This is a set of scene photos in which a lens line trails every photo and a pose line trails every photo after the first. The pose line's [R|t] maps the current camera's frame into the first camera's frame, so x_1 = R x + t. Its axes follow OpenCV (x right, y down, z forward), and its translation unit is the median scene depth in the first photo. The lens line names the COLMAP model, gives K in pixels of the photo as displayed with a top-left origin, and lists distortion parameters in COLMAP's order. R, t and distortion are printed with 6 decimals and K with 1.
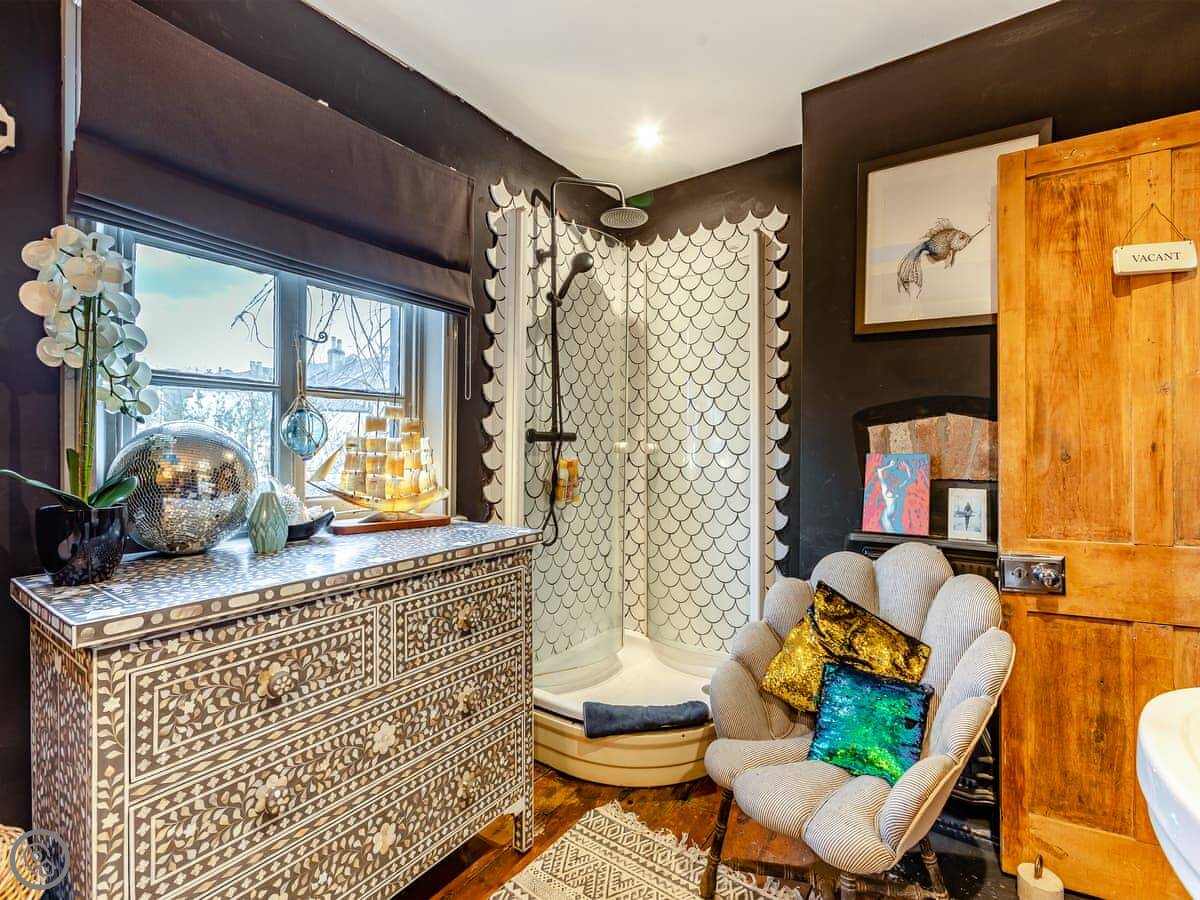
lens RADIAL K [[537.2, 0, 596.5], [0, 537.2, 452.1], [0, 0, 1]] dist [-0.018443, 0.014990]
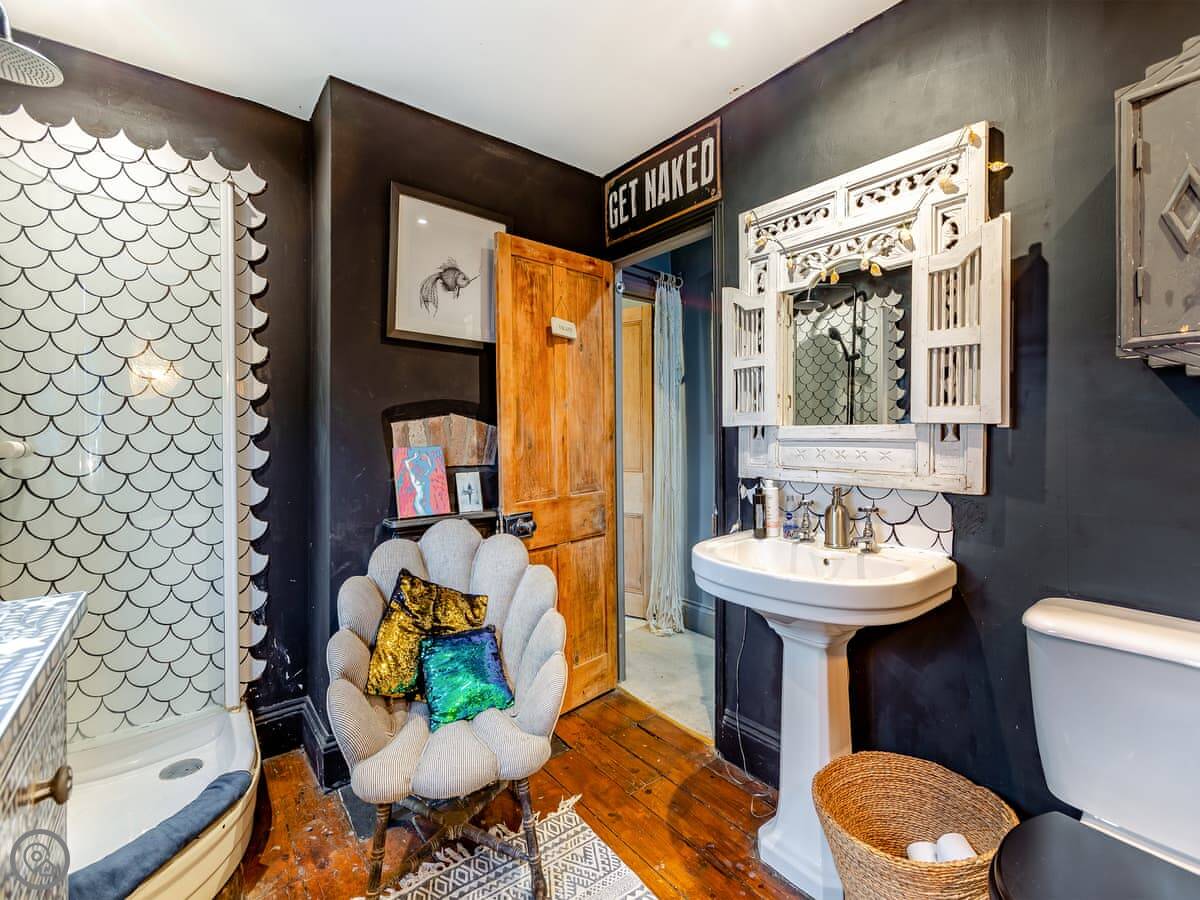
lens RADIAL K [[543.8, 0, 600.5], [0, 543.8, 437.0], [0, 0, 1]] dist [-0.001266, 0.017015]
pose [[0.324935, -0.004971, 0.945723, -0.431263], [0.023185, 0.999728, -0.002711, -0.005886], [-0.945452, 0.022807, 0.324962, 0.253023]]
